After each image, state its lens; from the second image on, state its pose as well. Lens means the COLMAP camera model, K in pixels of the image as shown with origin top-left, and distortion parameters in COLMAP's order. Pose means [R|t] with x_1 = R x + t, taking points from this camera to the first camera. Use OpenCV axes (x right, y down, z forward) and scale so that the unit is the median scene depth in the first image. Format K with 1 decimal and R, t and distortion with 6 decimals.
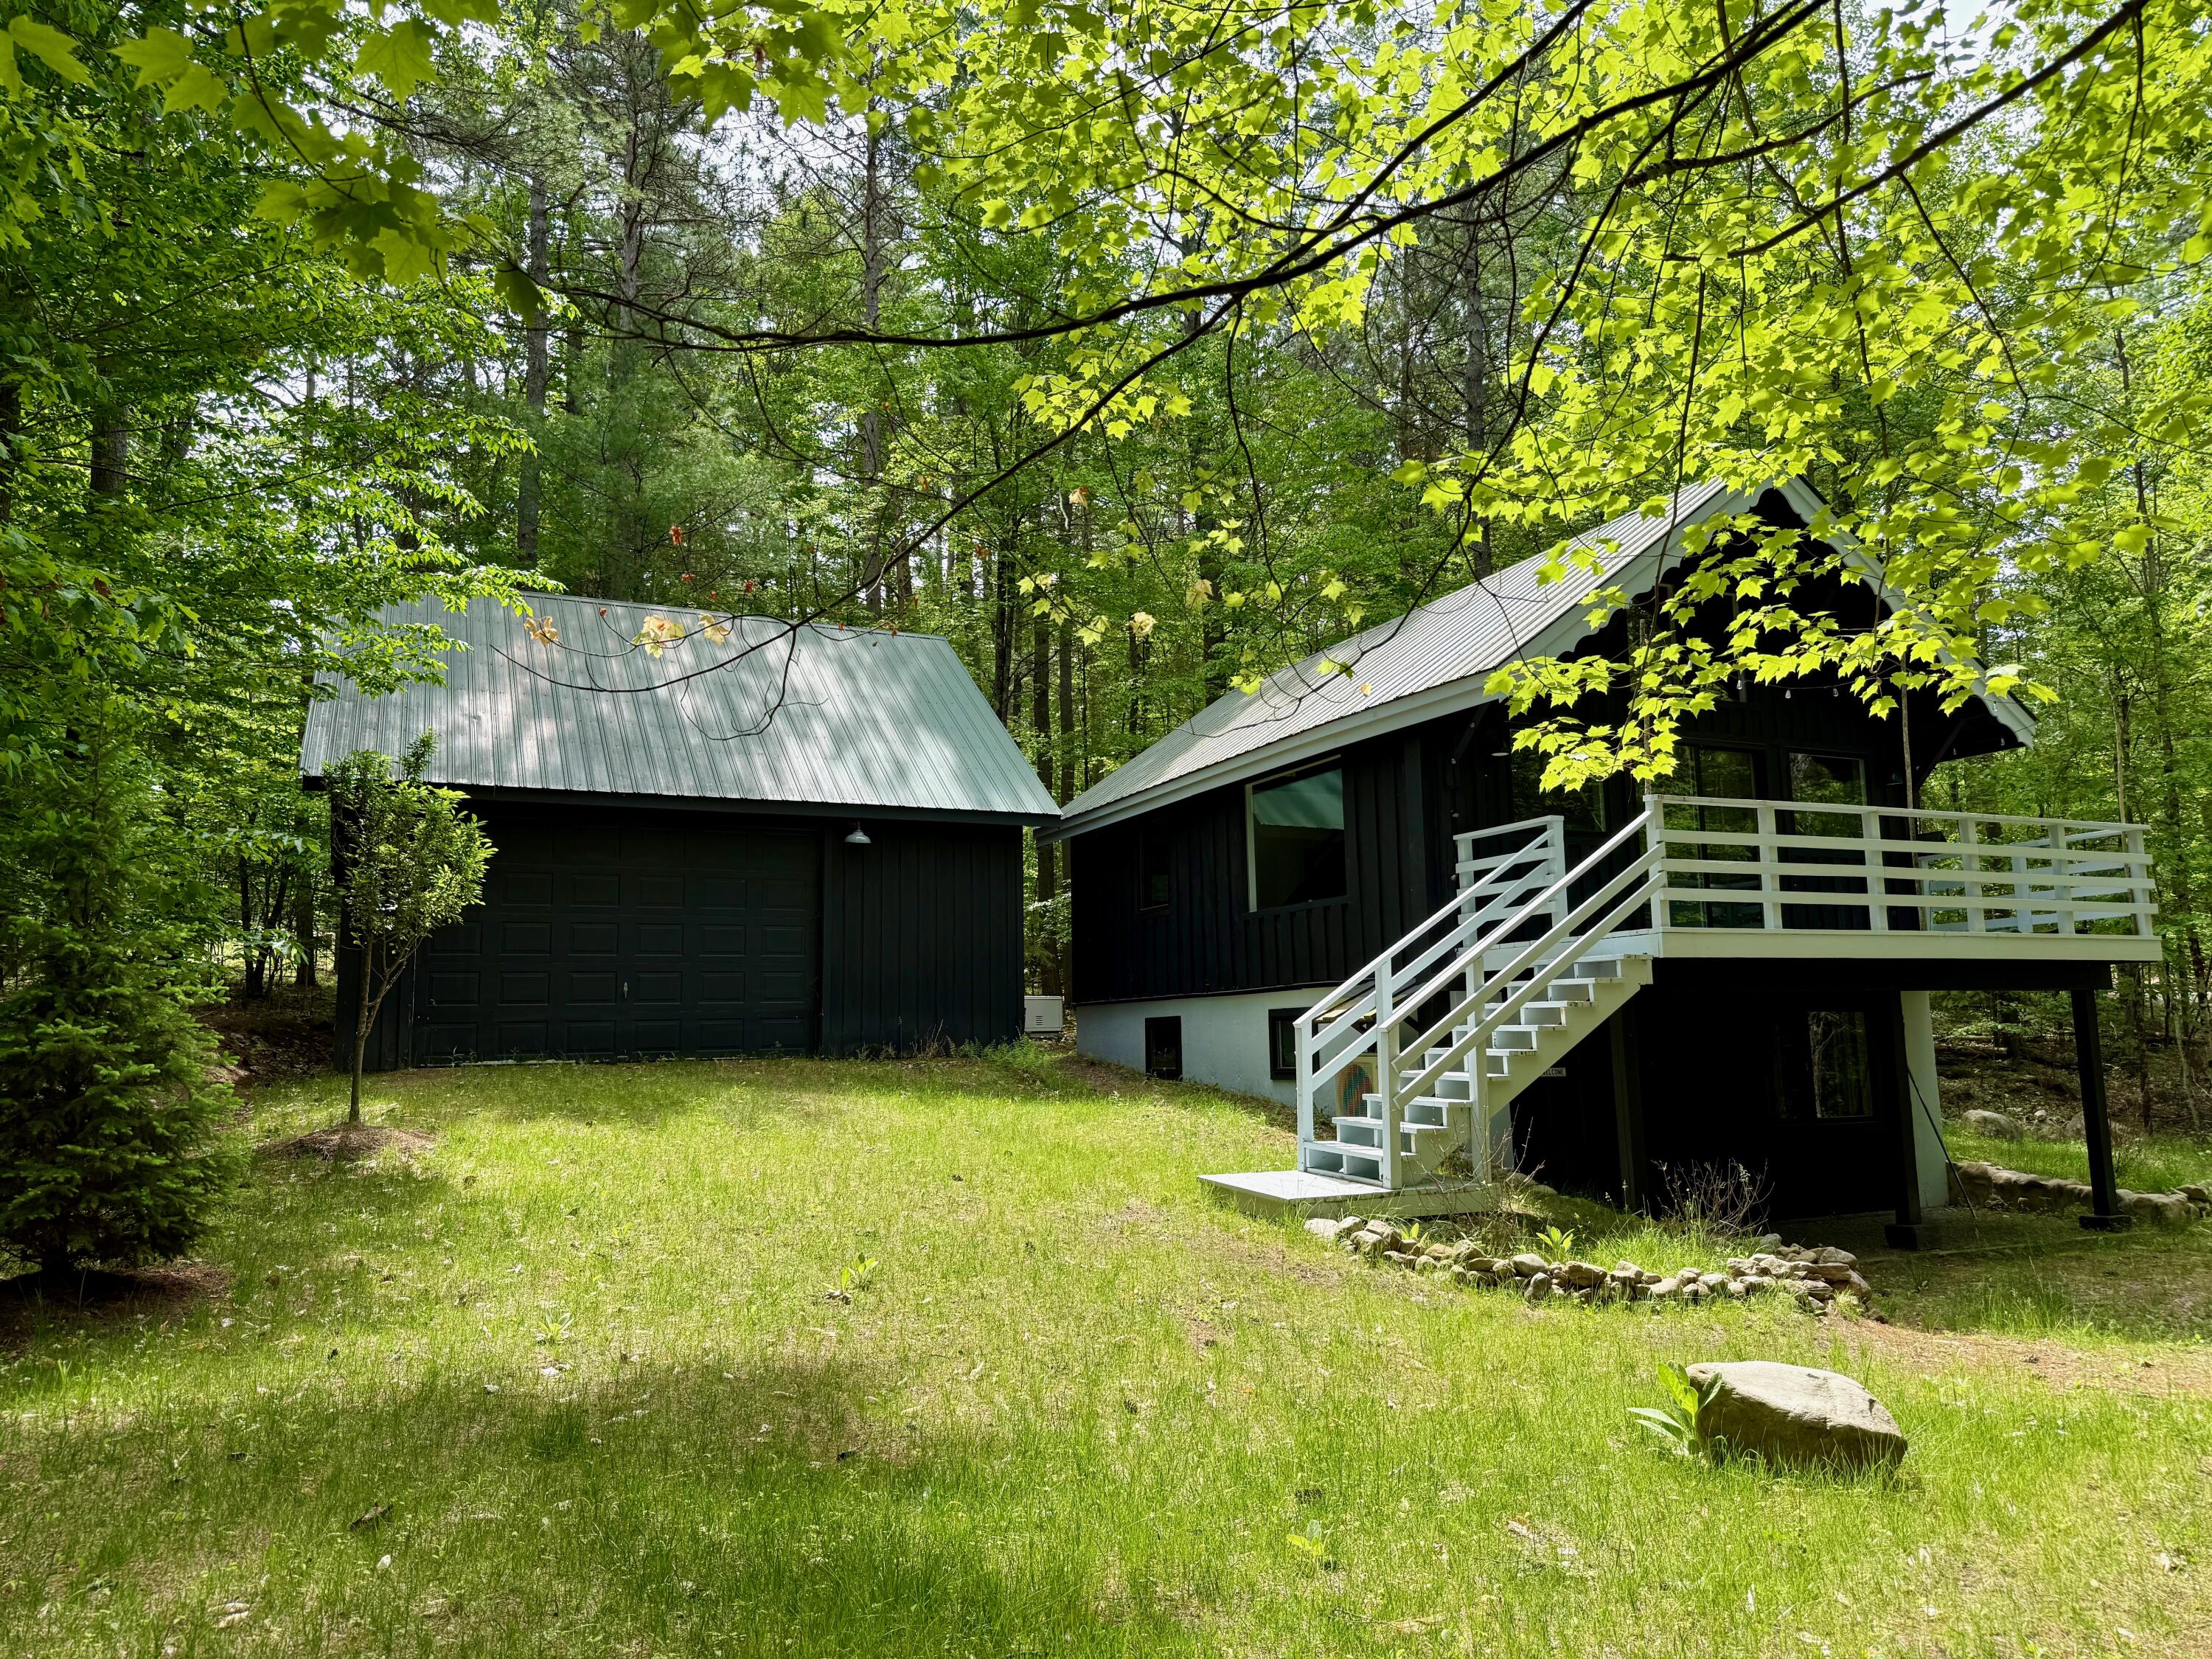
lens RADIAL K [[1509.4, 0, 1149.1], [0, 1509.4, 826.3], [0, 0, 1]] dist [0.072433, -0.155251]
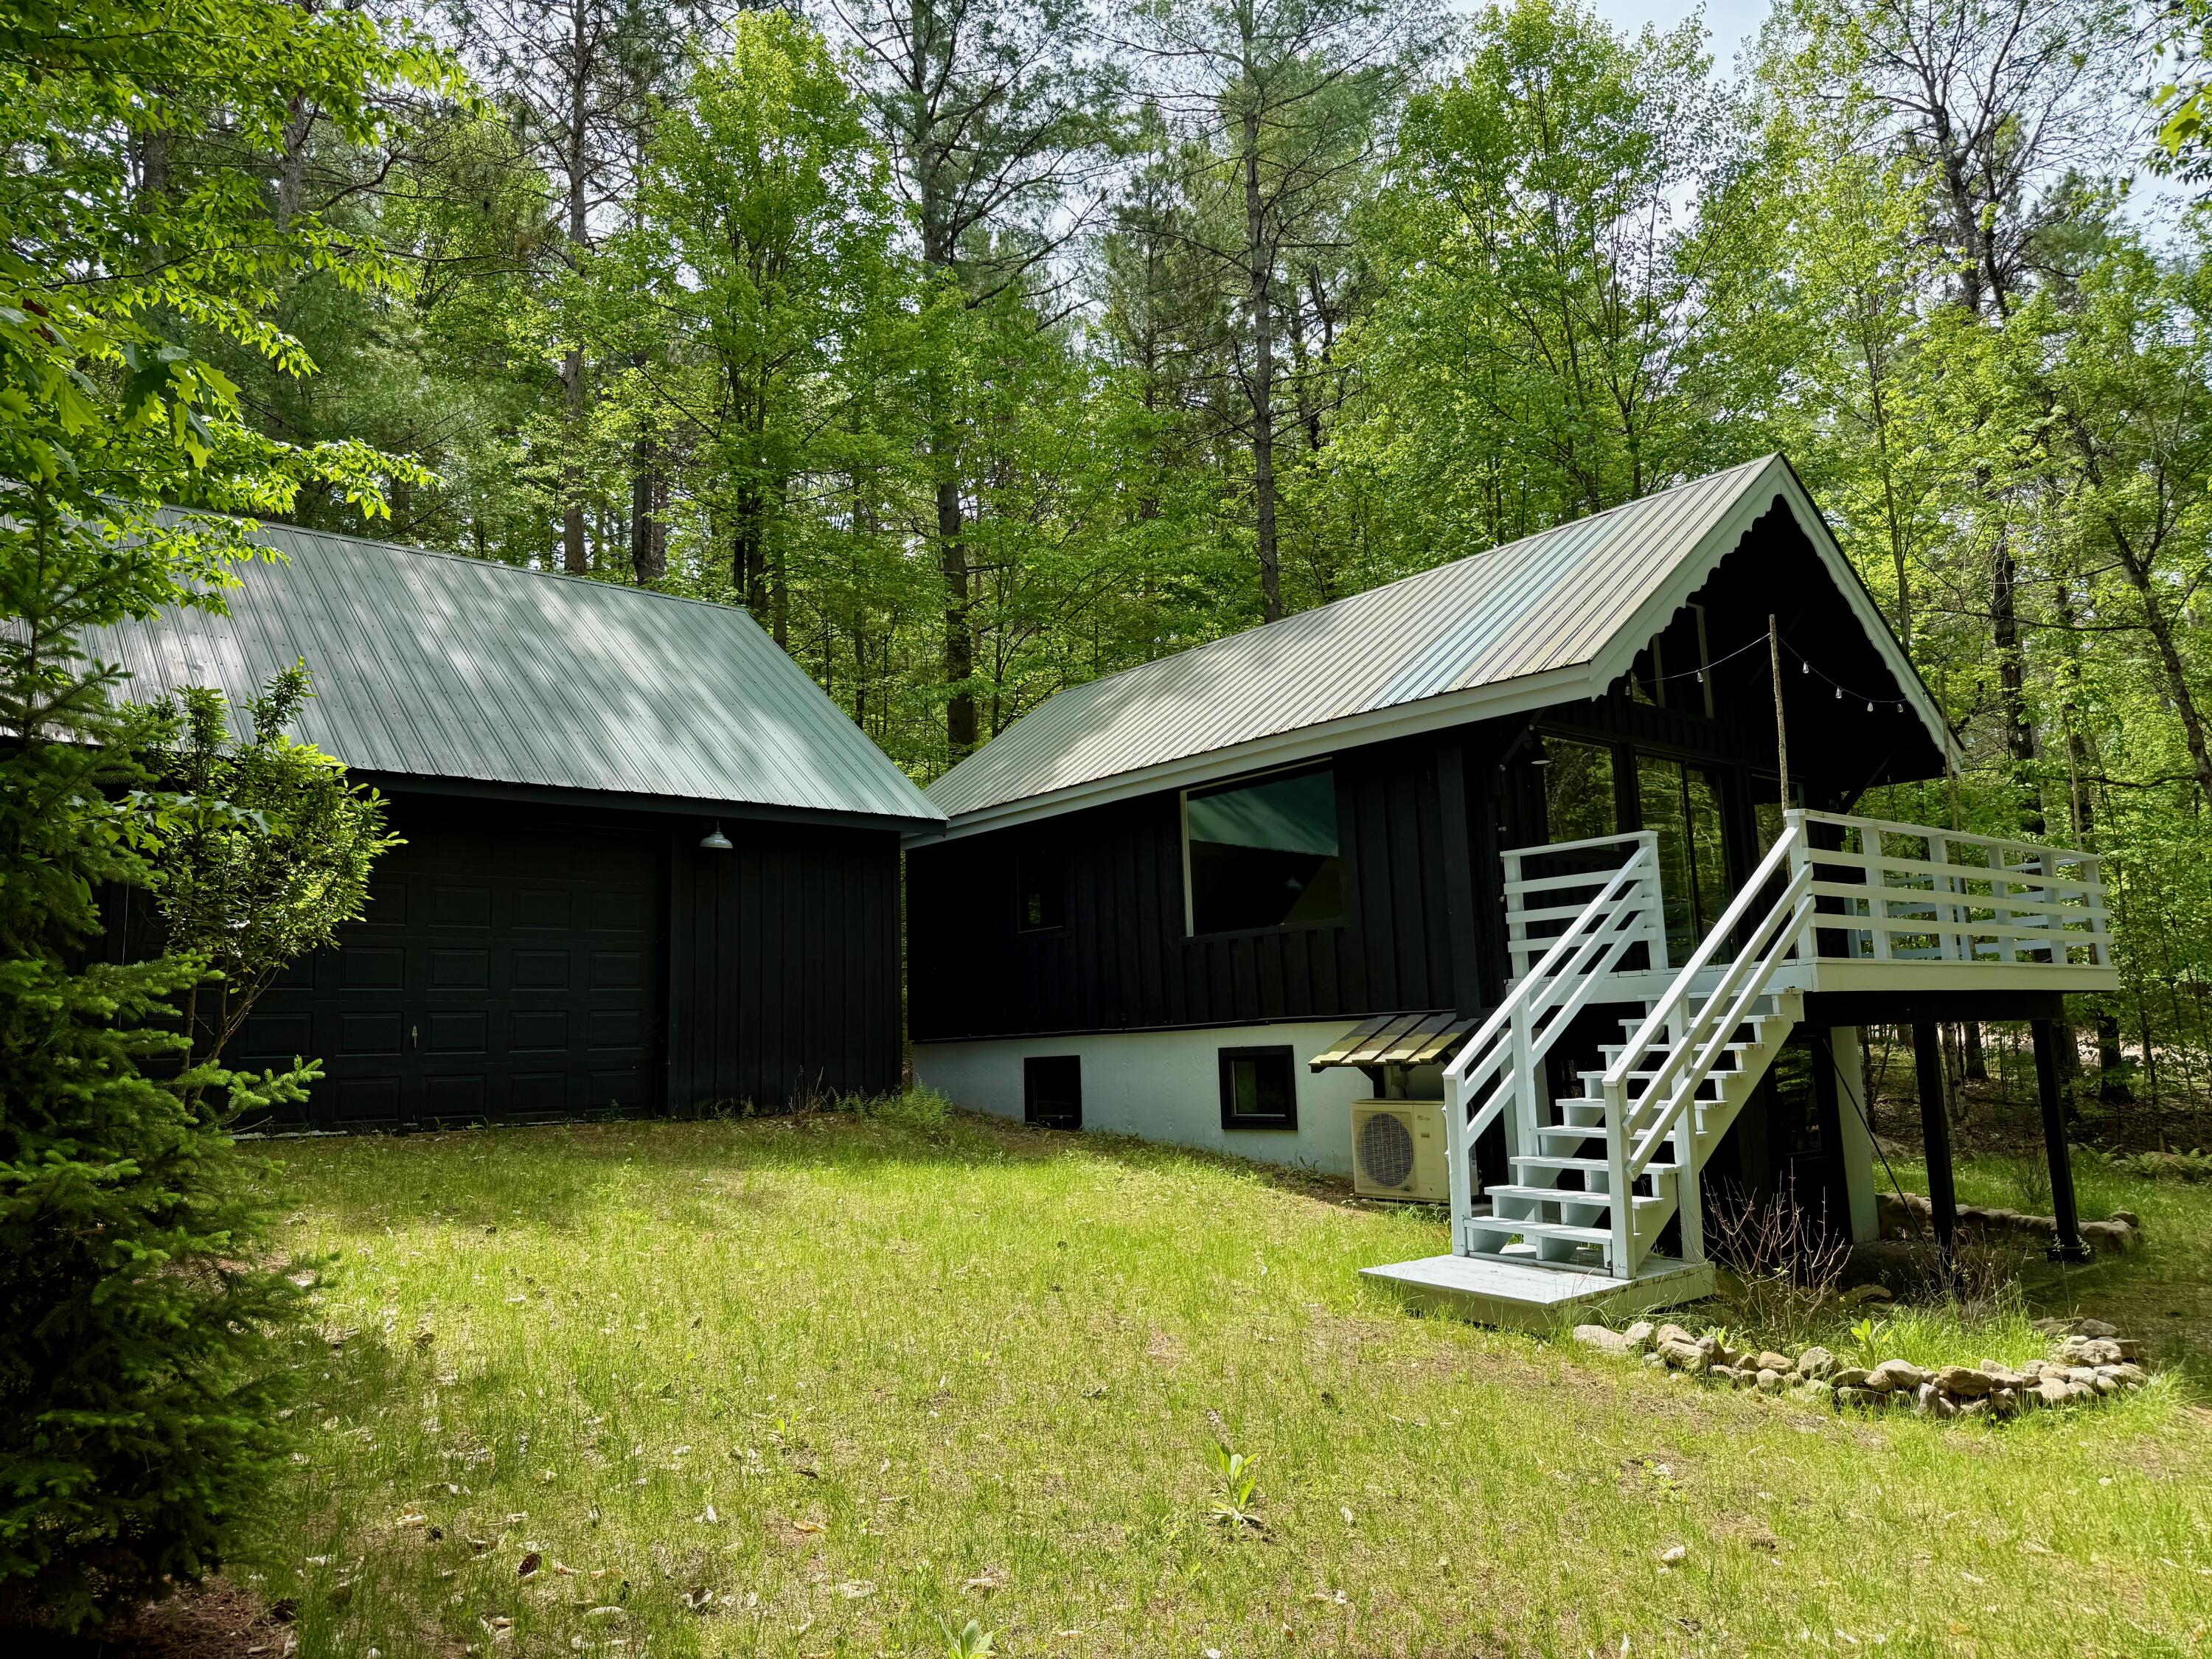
lens RADIAL K [[1509.4, 0, 1149.1], [0, 1509.4, 826.3], [0, 0, 1]] dist [0.072433, -0.155251]
pose [[0.963601, 0.024762, 0.266194, -0.218965], [-0.021049, 0.999637, -0.016795, 0.009834], [-0.266513, 0.010581, 0.963773, 0.191709]]
